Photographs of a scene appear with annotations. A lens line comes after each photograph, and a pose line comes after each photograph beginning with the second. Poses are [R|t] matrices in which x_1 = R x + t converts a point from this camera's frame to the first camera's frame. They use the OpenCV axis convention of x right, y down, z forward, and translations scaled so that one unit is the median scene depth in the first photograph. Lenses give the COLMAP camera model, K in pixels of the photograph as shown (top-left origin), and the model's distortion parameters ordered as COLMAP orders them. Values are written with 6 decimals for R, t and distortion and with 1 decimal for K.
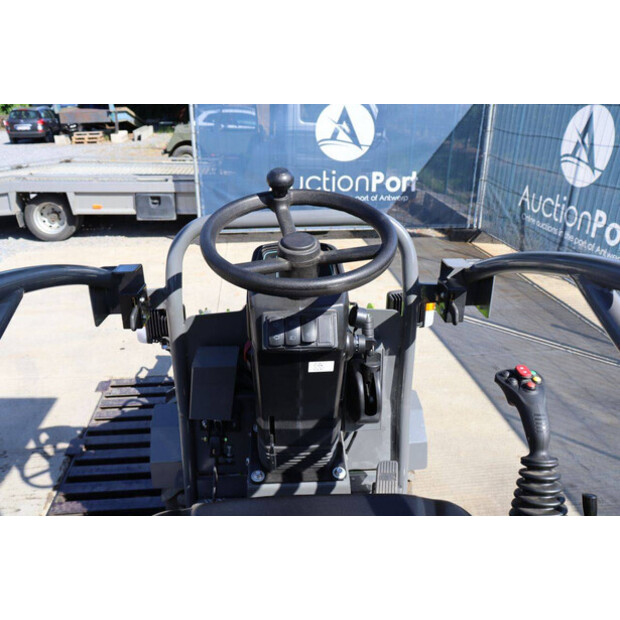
lens RADIAL K [[503.0, 0, 307.7], [0, 503.0, 307.7], [0, 0, 1]] dist [-0.171573, 0.153095]
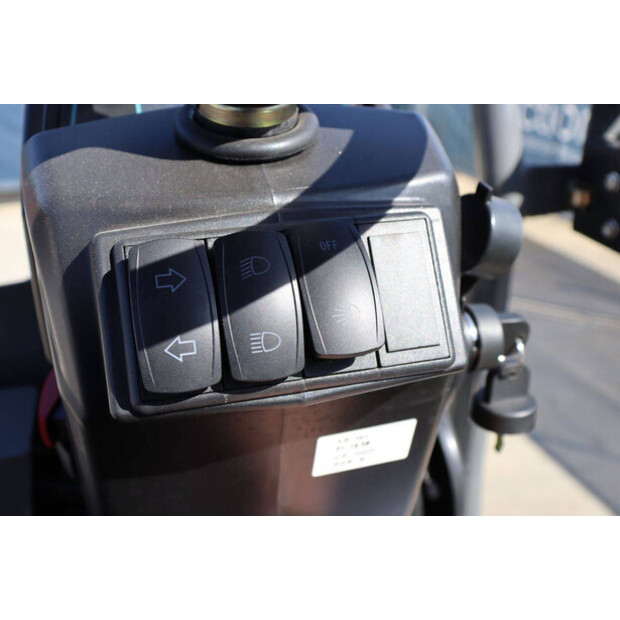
lens RADIAL K [[693.3, 0, 310.7], [0, 693.3, 308.2], [0, 0, 1]] dist [-0.019296, 0.024697]
pose [[0.975061, -0.098909, 0.198678, -0.063289], [0.095806, 0.995081, 0.025196, 0.041112], [-0.200193, -0.005533, 0.979741, 0.721695]]
